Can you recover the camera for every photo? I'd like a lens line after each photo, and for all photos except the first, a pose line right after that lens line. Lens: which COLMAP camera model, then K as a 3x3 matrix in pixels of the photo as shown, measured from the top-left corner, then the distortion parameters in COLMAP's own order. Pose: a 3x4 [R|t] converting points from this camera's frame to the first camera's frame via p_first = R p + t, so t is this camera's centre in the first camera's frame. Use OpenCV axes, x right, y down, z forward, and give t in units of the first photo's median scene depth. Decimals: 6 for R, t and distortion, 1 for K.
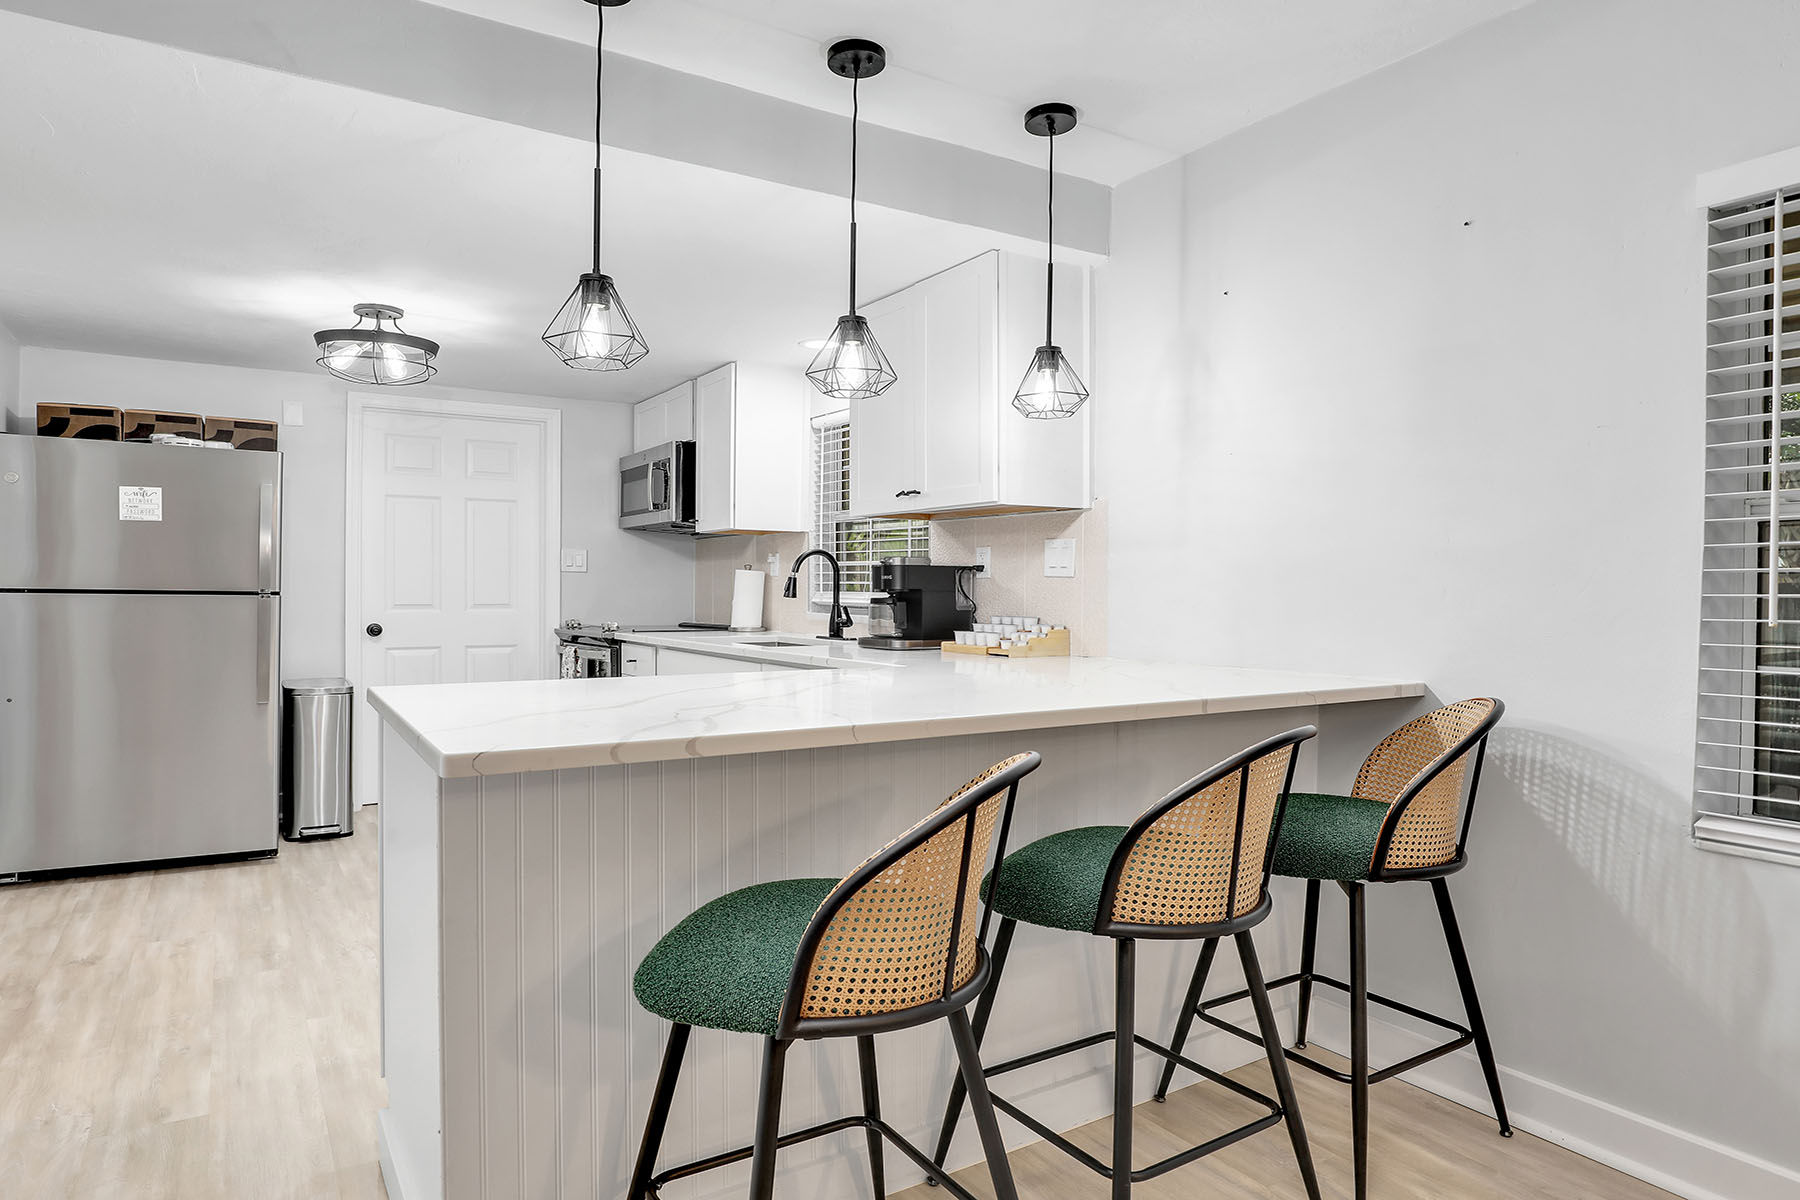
lens RADIAL K [[1061.5, 0, 889.3], [0, 1061.5, 606.3], [0, 0, 1]] dist [-0.030974, 0.007343]
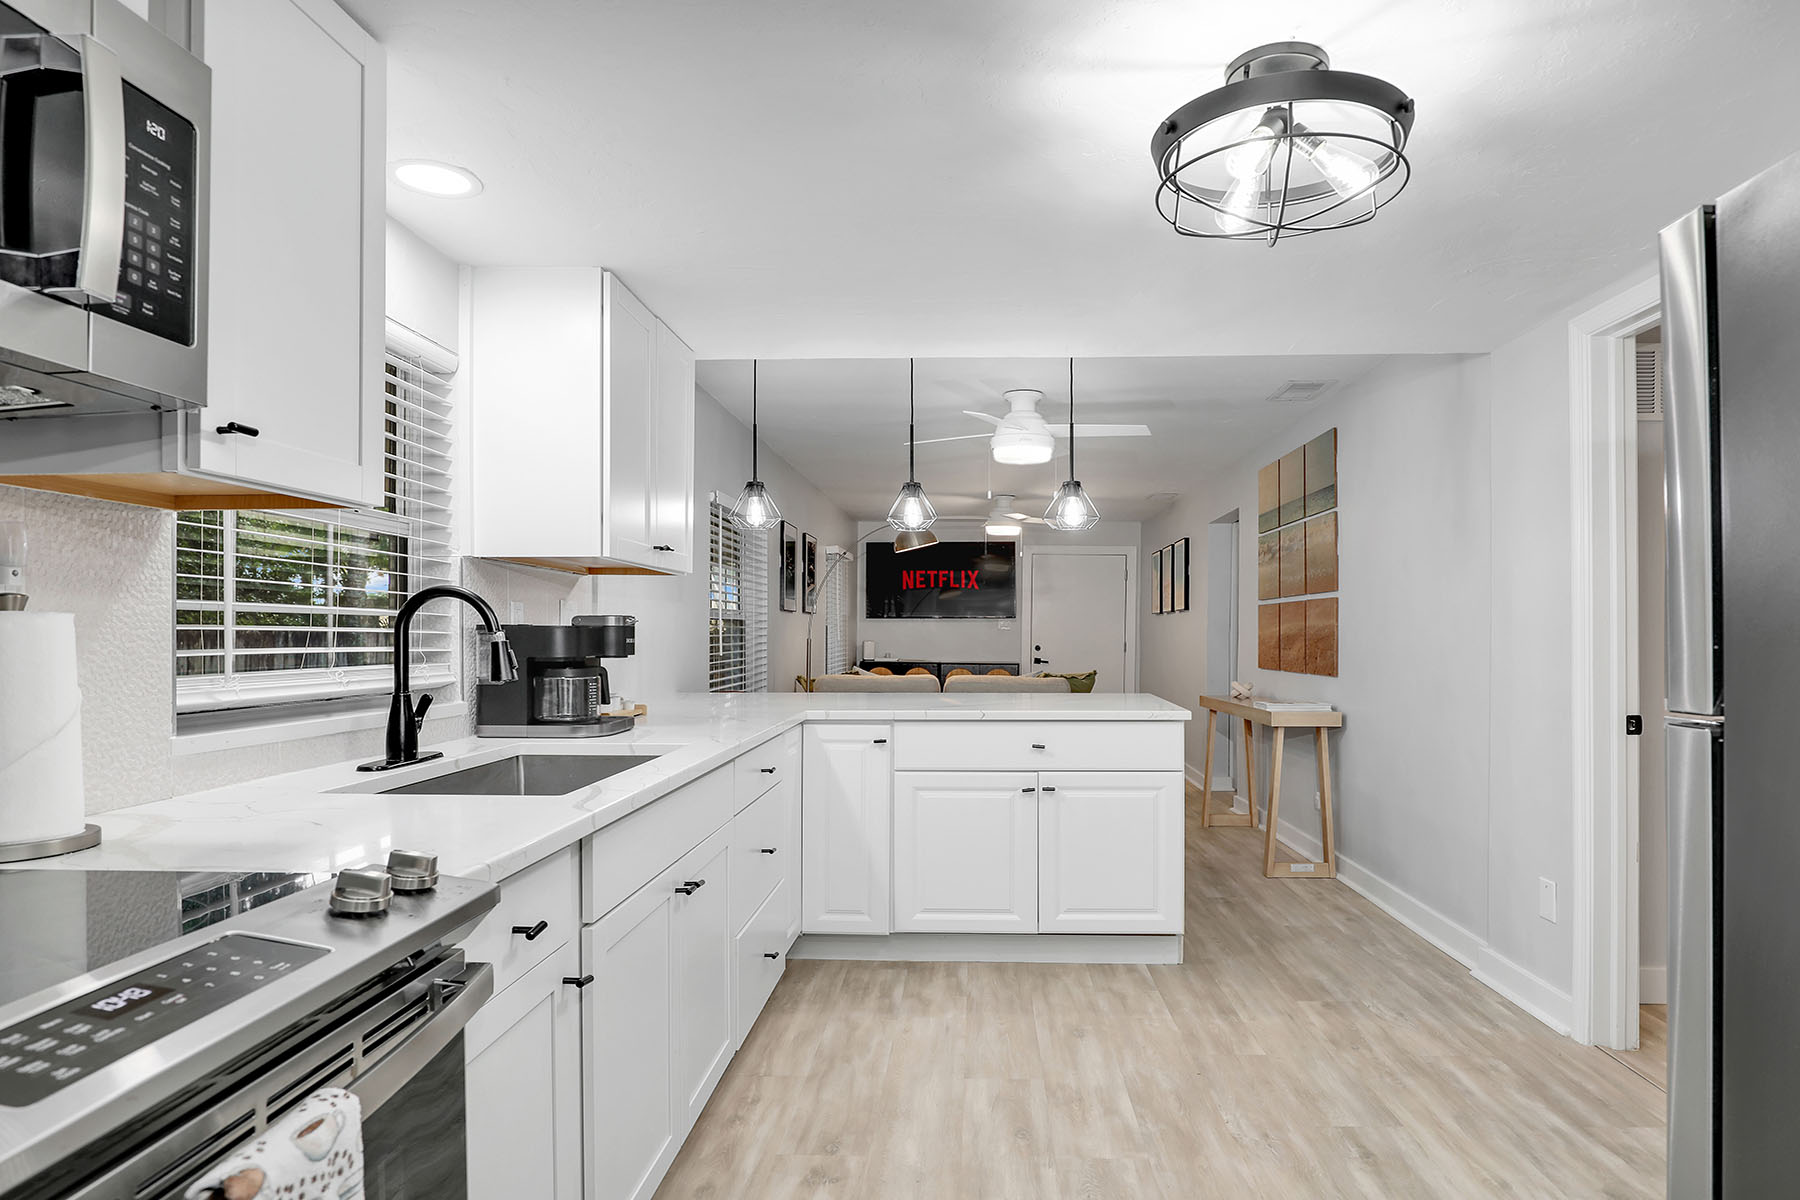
lens RADIAL K [[1061.5, 0, 924.5], [0, 1061.5, 617.6], [0, 0, 1]] dist [-0.030974, 0.007343]
pose [[-0.816456, 0.003123, 0.577400, -0.563479], [0.005337, 0.999983, 0.002139, -0.039178], [-0.577383, 0.004828, -0.816459, 1.313013]]
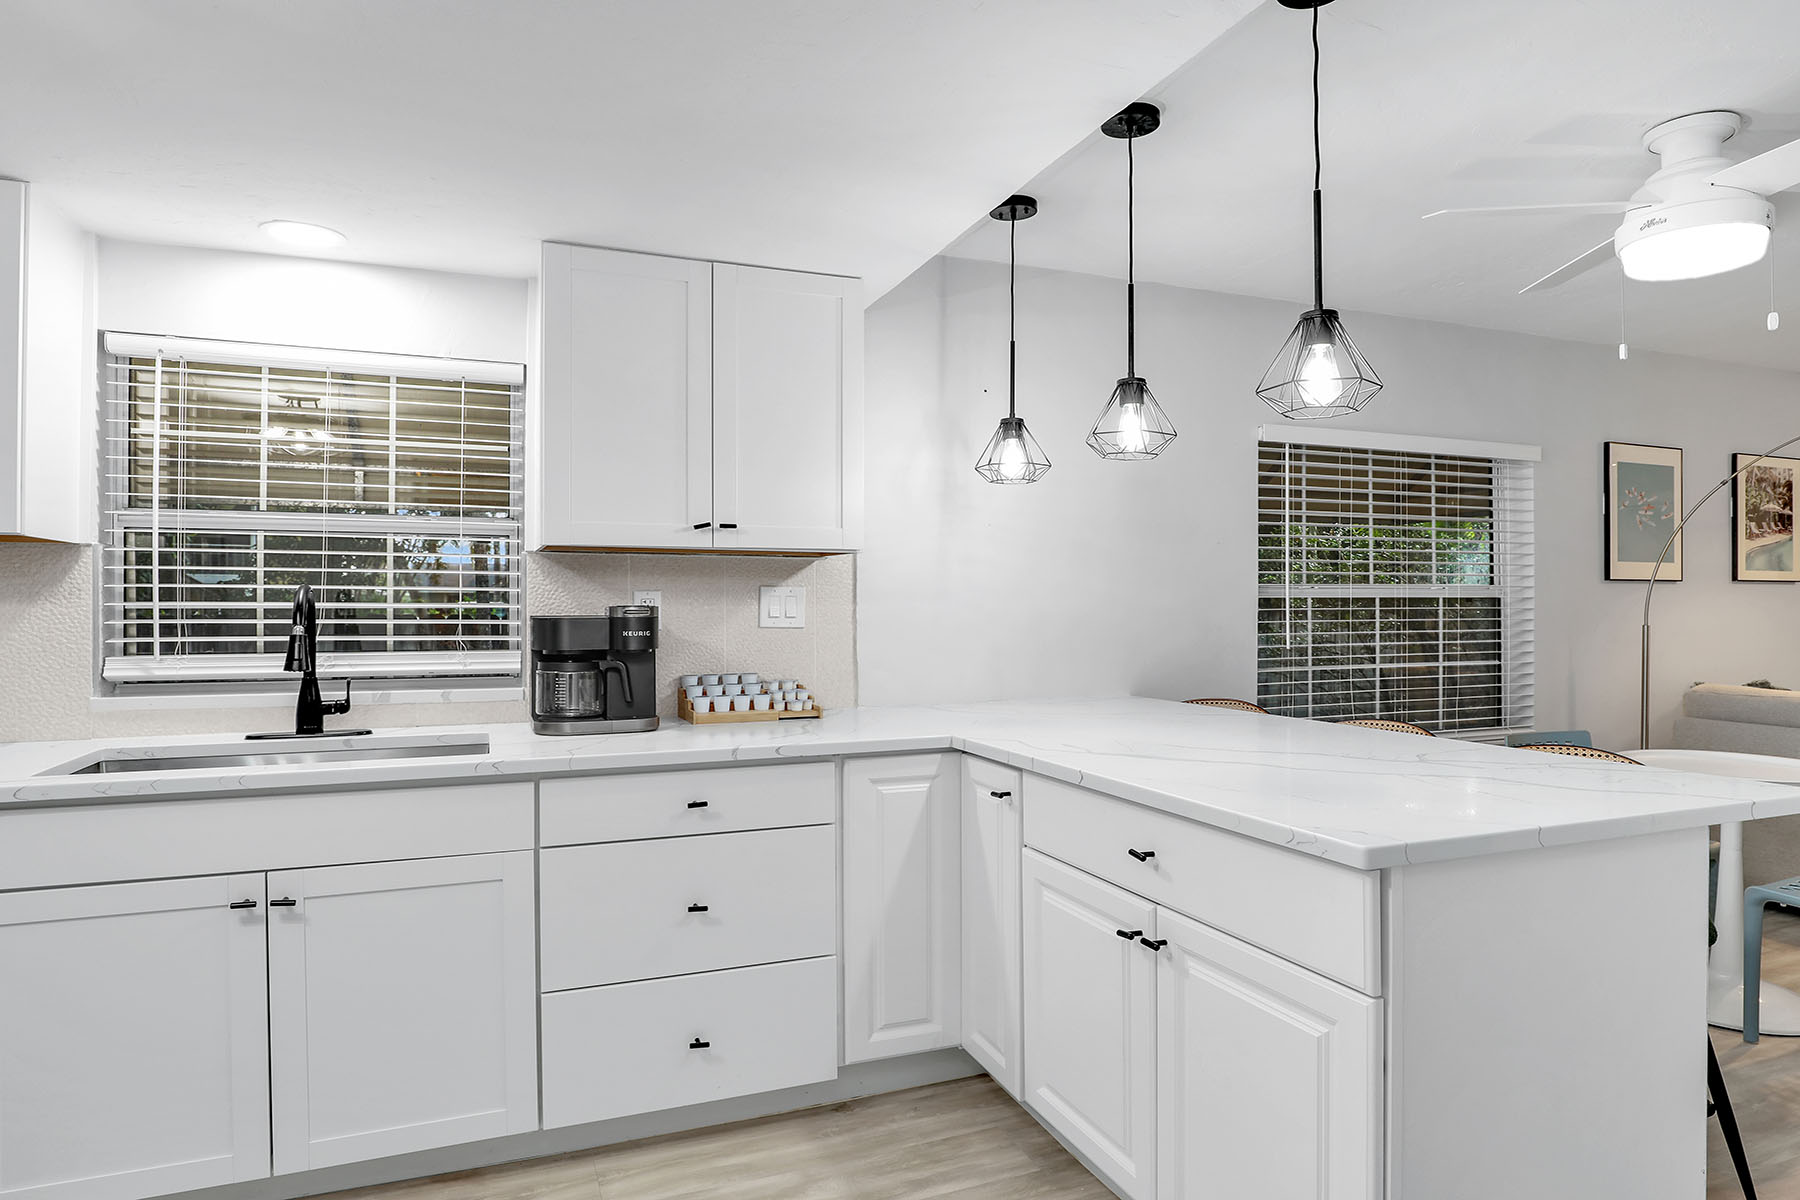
lens RADIAL K [[1061.5, 0, 919.1], [0, 1061.5, 599.8], [0, 0, 1]] dist [-0.030974, 0.007343]
pose [[0.177611, -0.002269, 0.984098, -0.588252], [0.018729, 0.999824, -0.001075, -0.039642], [-0.983923, 0.018622, 0.177622, 0.577570]]
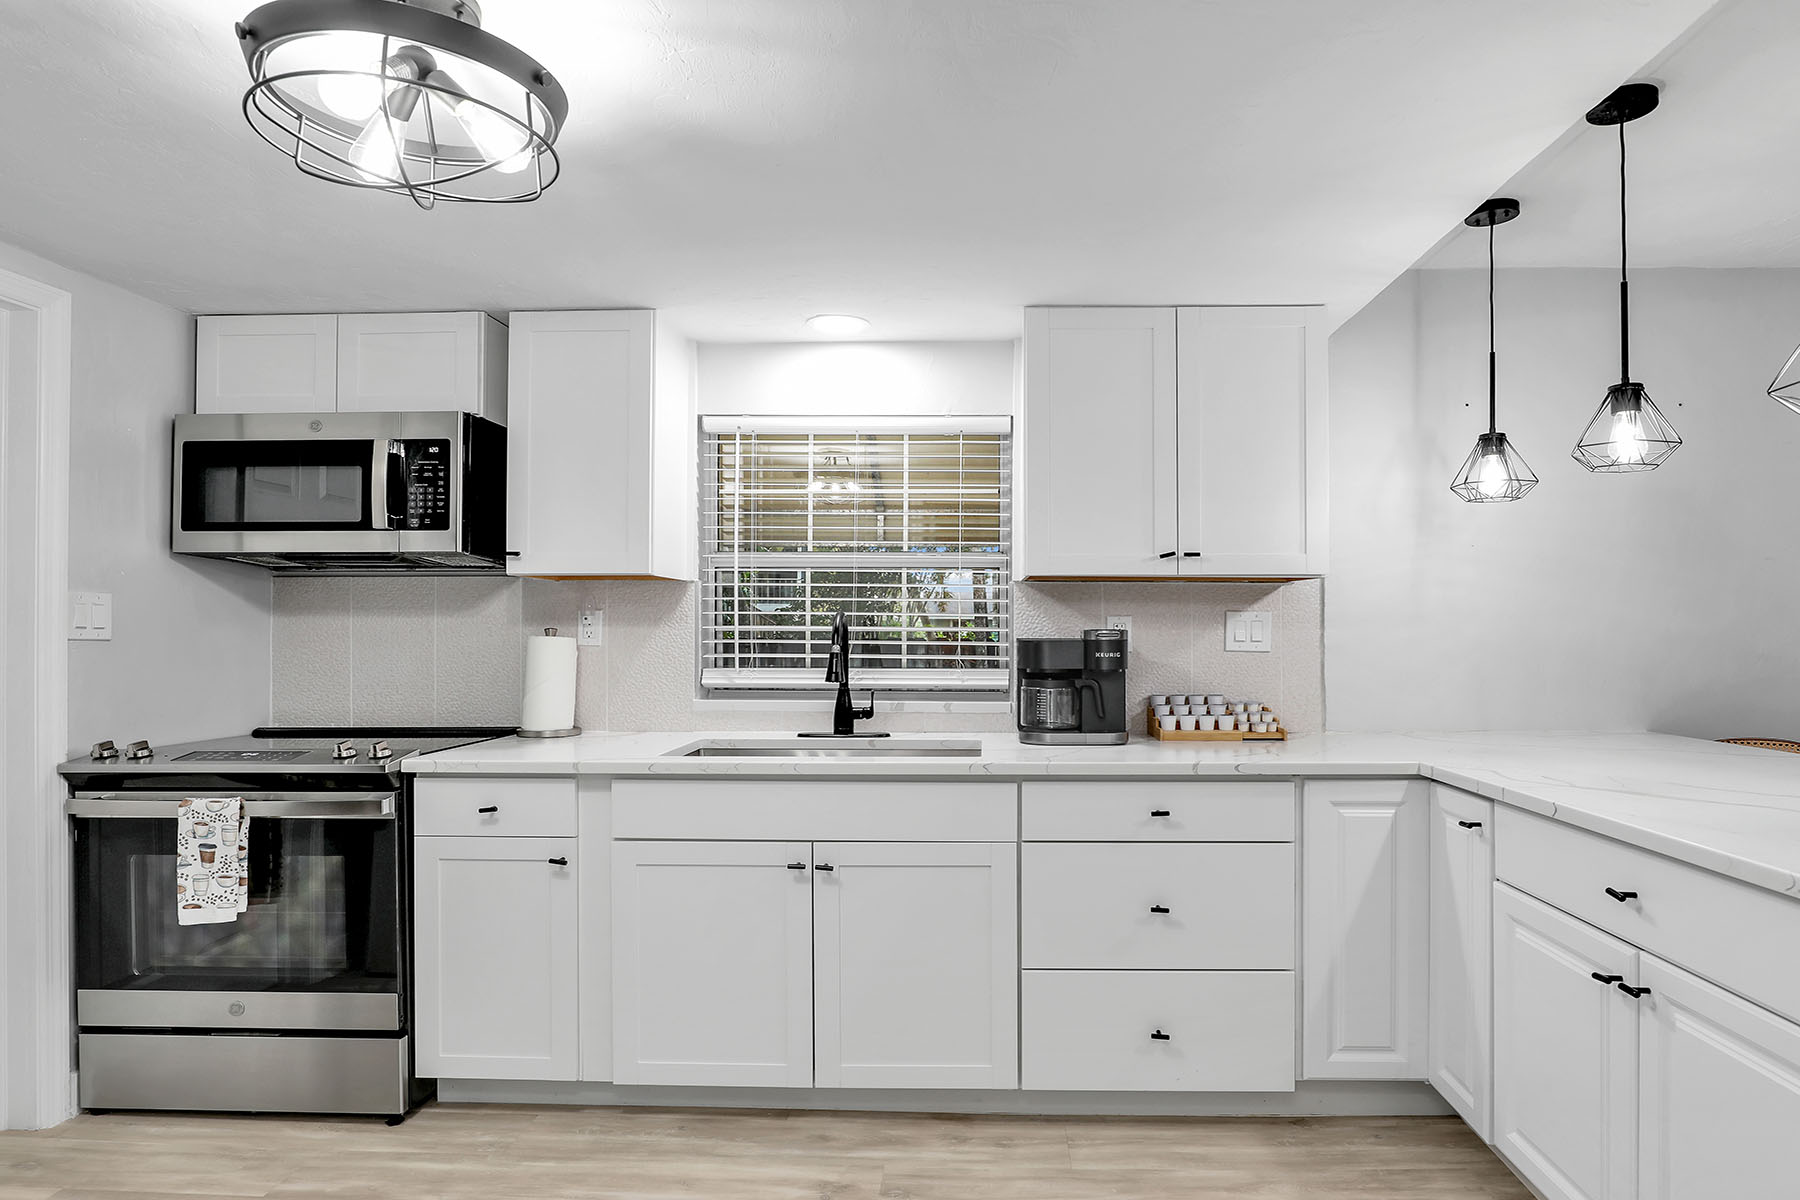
lens RADIAL K [[1061.5, 0, 953.9], [0, 1061.5, 610.7], [0, 0, 1]] dist [-0.030974, 0.007343]
pose [[0.563275, 0.009396, 0.826216, -0.624862], [0.016185, 0.999618, -0.022403, -0.038311], [-0.826111, 0.025991, 0.562907, 0.548701]]
